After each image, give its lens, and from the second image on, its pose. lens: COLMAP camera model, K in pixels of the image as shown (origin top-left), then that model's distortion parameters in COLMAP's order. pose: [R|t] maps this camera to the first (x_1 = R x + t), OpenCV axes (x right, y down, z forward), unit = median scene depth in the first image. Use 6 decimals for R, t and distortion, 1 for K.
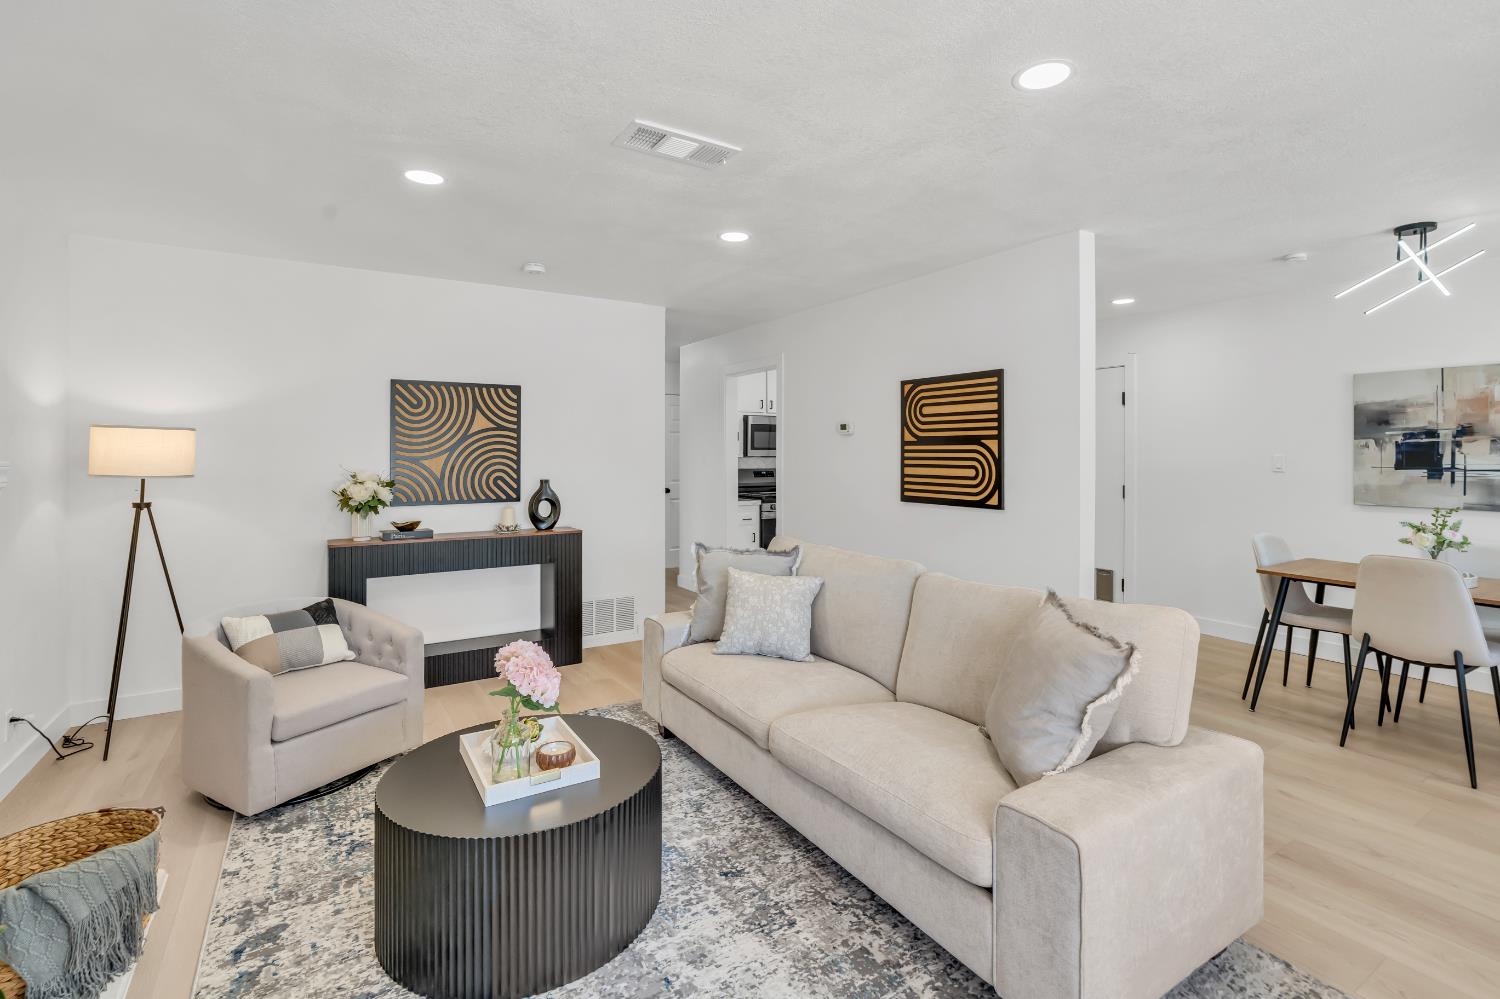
lens RADIAL K [[703.5, 0, 757.2], [0, 703.5, 452.8], [0, 0, 1]] dist [-0.001443, -0.000046]
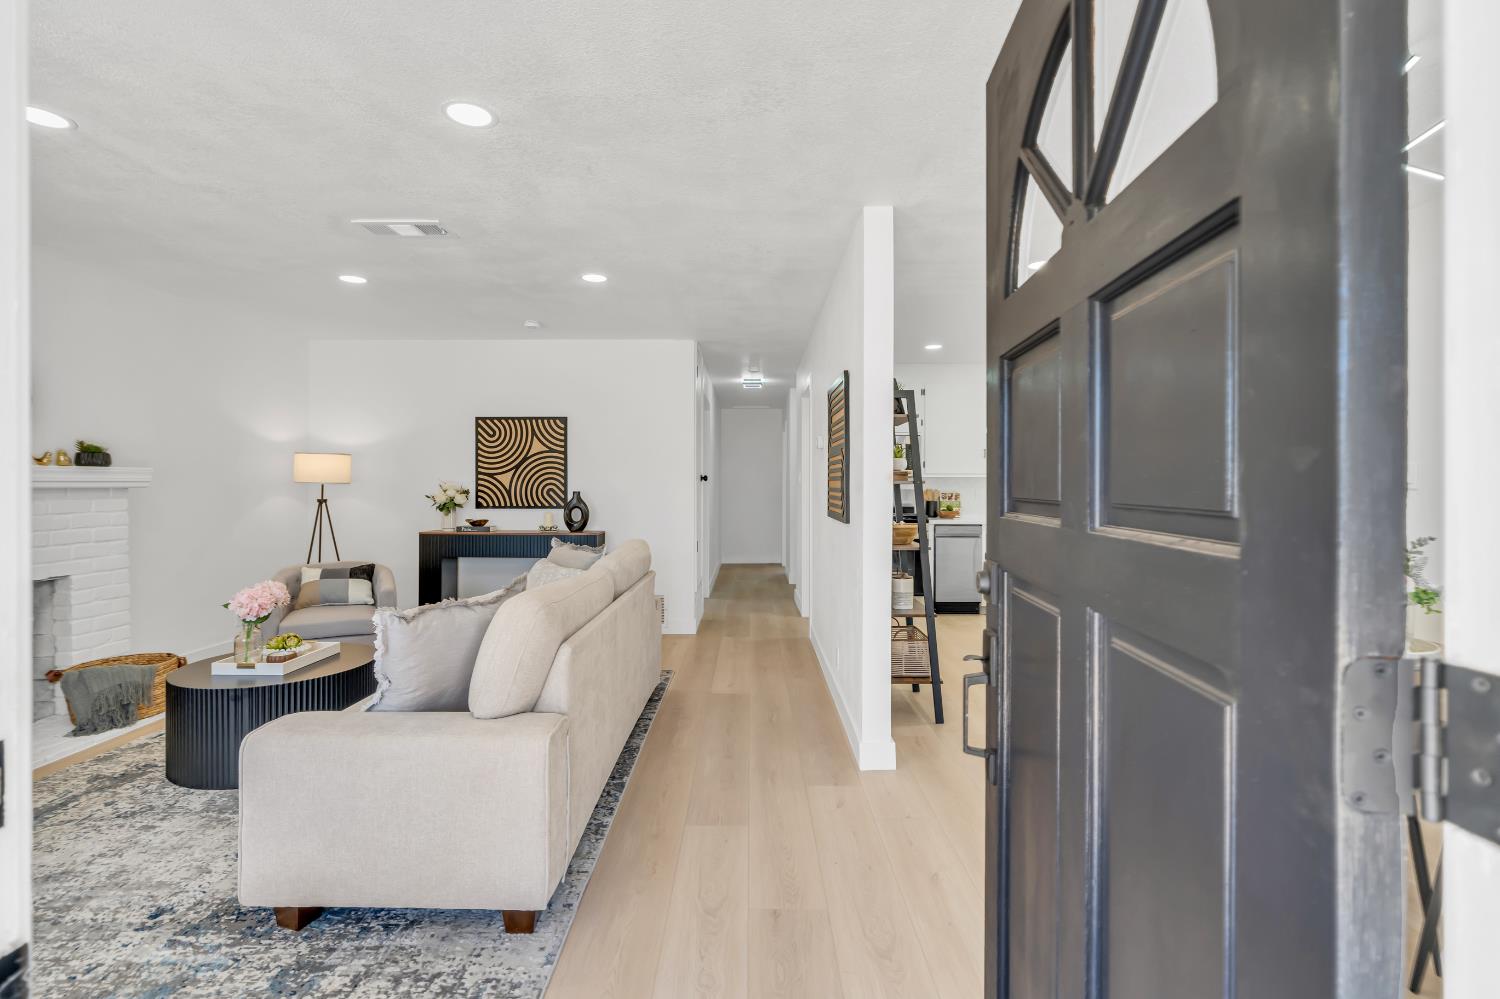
lens RADIAL K [[695.6, 0, 751.4], [0, 695.6, 485.4], [0, 0, 1]] dist [0.001450, 0.000428]
pose [[0.836520, 0.003502, -0.547926, 0.661115], [-0.002713, 0.999994, 0.002249, 0.025258], [0.547930, -0.000395, 0.836524, 0.148768]]
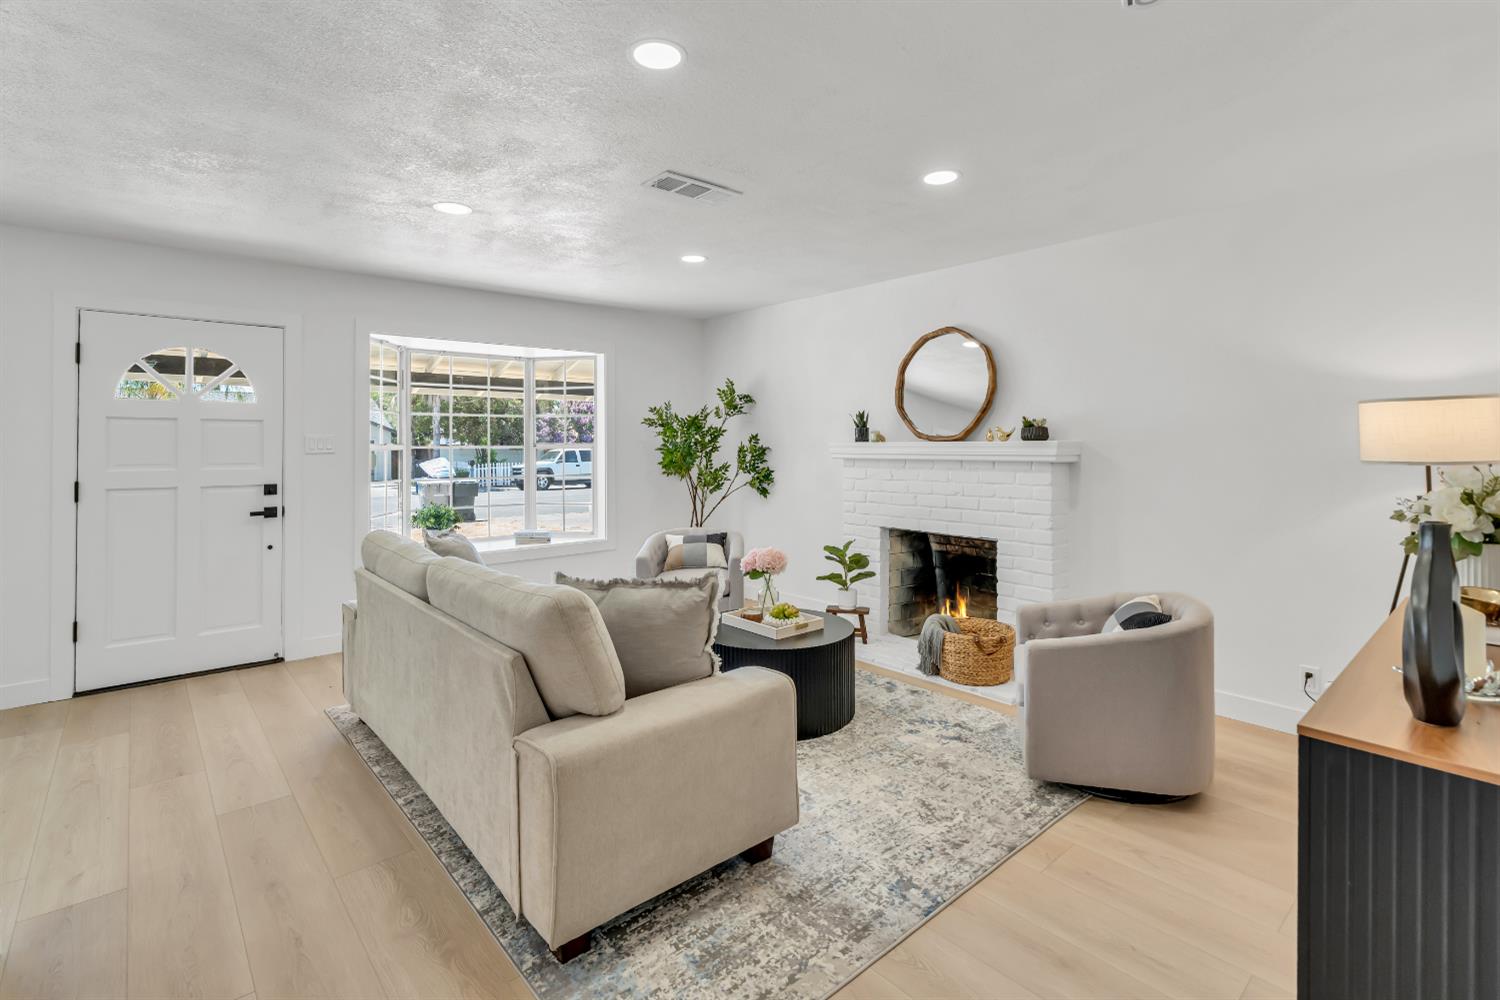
lens RADIAL K [[688.2, 0, 747.3], [0, 688.2, 446.7], [0, 0, 1]] dist [-0.002804, -0.000321]
pose [[-0.989995, 0.002074, -0.141088, -0.022198], [0.001907, 0.999997, 0.001319, 0.011309], [0.141091, 0.001037, -0.989996, 1.270077]]
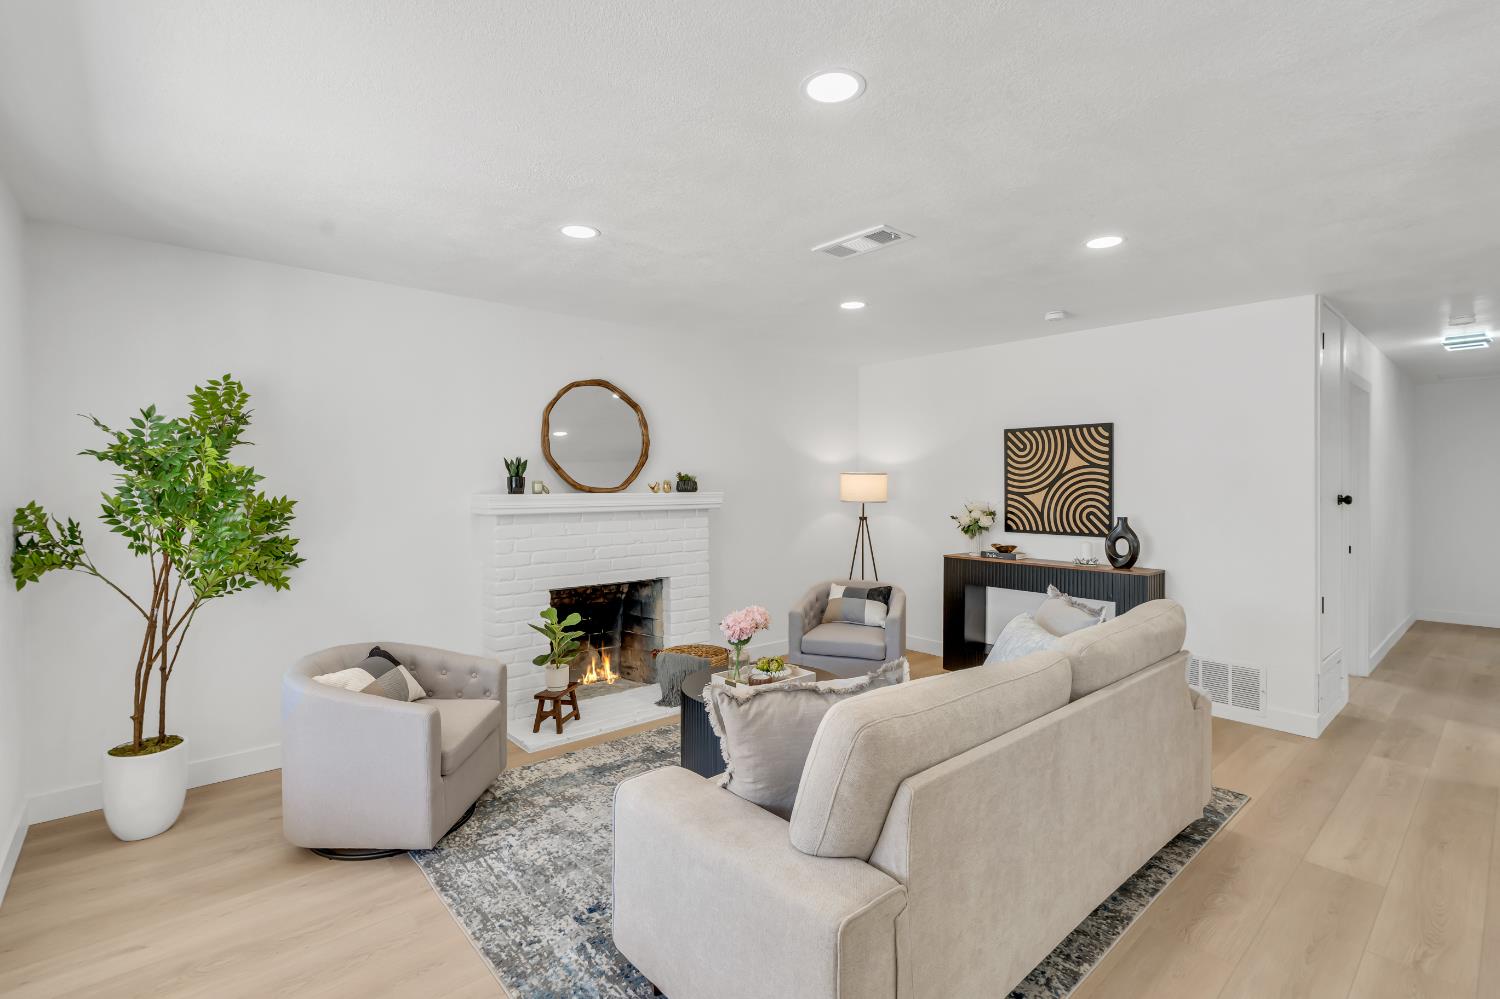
lens RADIAL K [[701.8, 0, 741.0], [0, 701.8, 486.8], [0, 0, 1]] dist [-0.003710, 0.000379]
pose [[0.141977, 0.005740, -0.989853, 0.614869], [-0.001063, 0.999983, 0.005646, -0.009360], [0.989869, 0.000250, 0.141981, 0.355080]]
